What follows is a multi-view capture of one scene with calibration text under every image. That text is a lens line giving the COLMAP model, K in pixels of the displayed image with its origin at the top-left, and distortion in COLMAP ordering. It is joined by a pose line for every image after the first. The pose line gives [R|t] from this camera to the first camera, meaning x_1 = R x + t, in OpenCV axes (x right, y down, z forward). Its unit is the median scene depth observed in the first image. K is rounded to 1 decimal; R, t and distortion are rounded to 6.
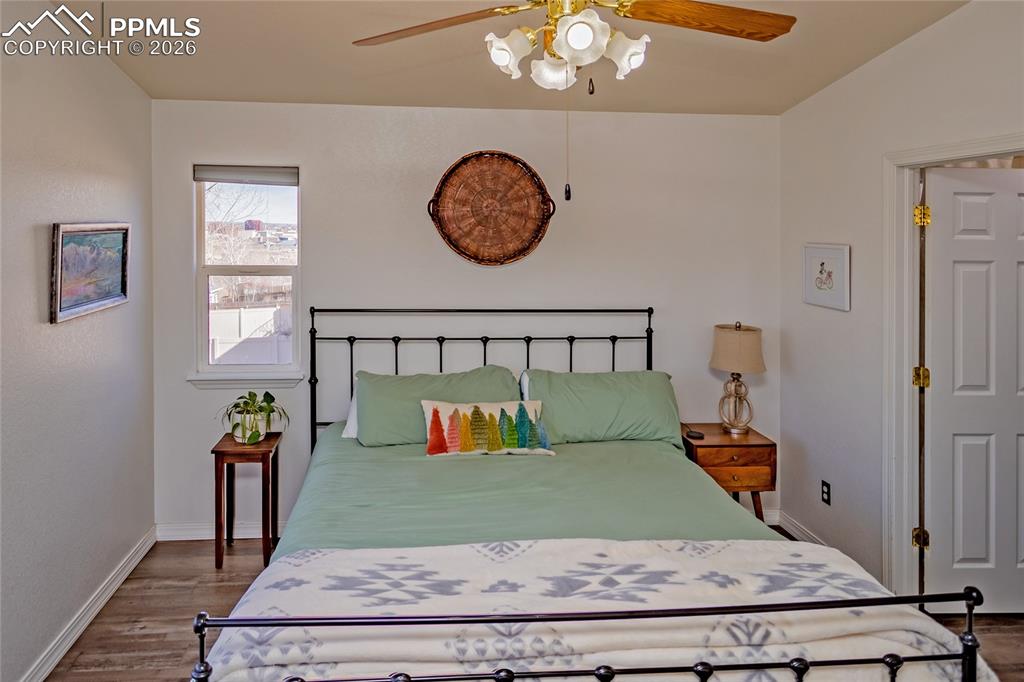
lens RADIAL K [[685.3, 0, 452.8], [0, 685.3, 221.0], [0, 0, 1]] dist [-0.001770, 0.006840]
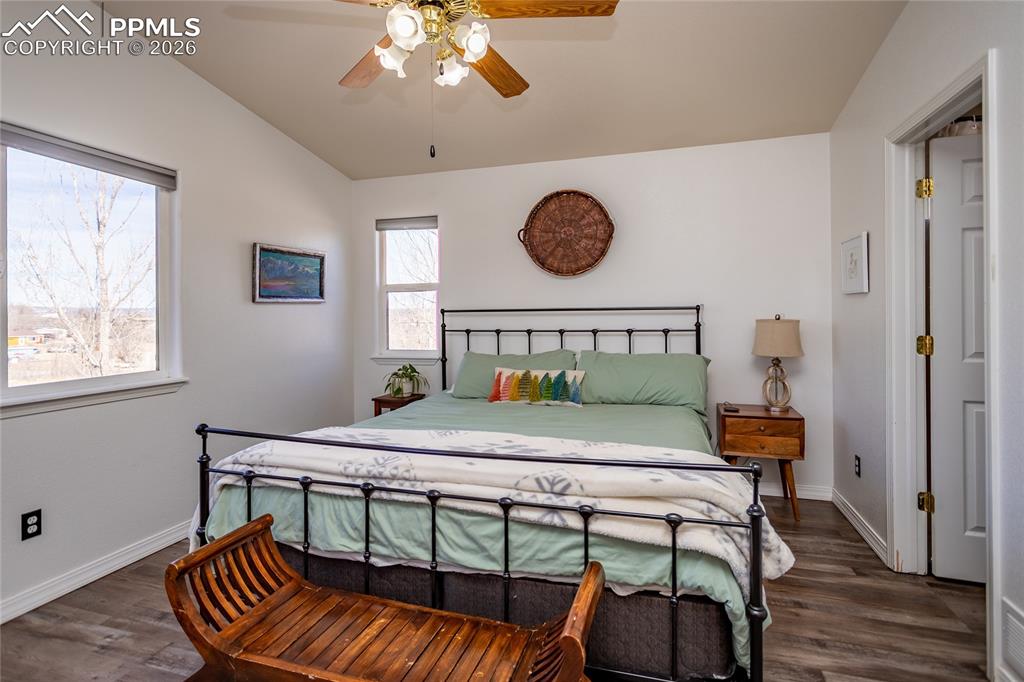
lens RADIAL K [[504.5, 0, 513.2], [0, 504.5, 303.7], [0, 0, 1]] dist [-0.000268, 0.003364]
pose [[0.928861, -0.030185, -0.369196, 0.357897], [0.025621, 0.999523, -0.017260, 0.149015], [0.369541, 0.006573, 0.929191, 0.069077]]
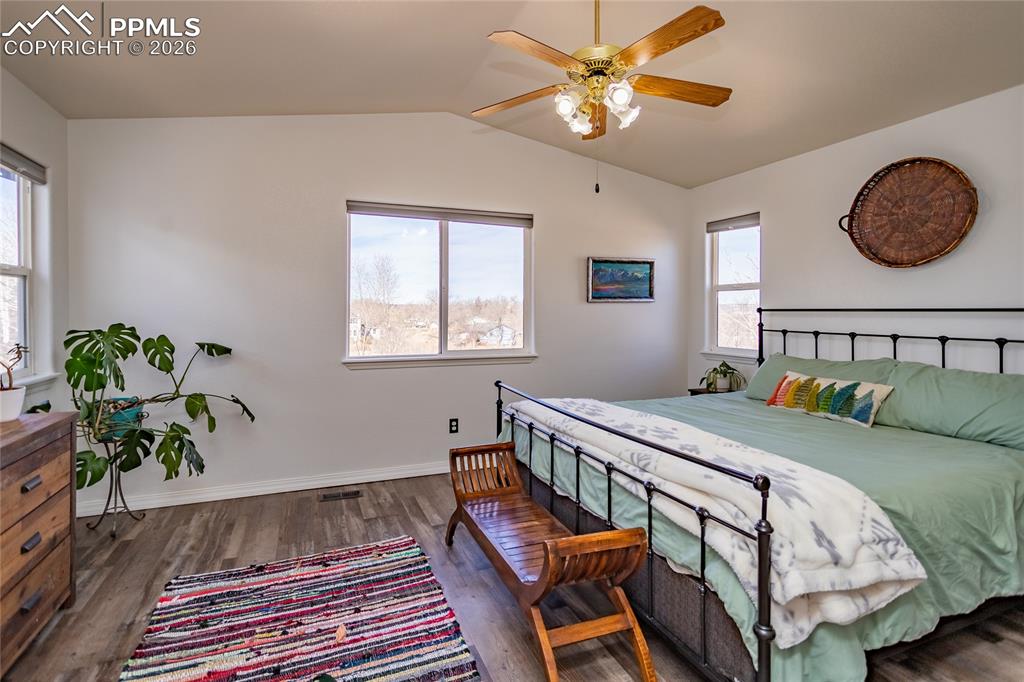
lens RADIAL K [[504.5, 0, 504.7], [0, 504.5, 301.8], [0, 0, 1]] dist [-0.000268, 0.003364]
pose [[0.289981, -0.029954, -0.956564, 0.697109], [0.011342, 0.999547, -0.027862, 0.148687], [0.956965, -0.002770, 0.290189, 0.211575]]
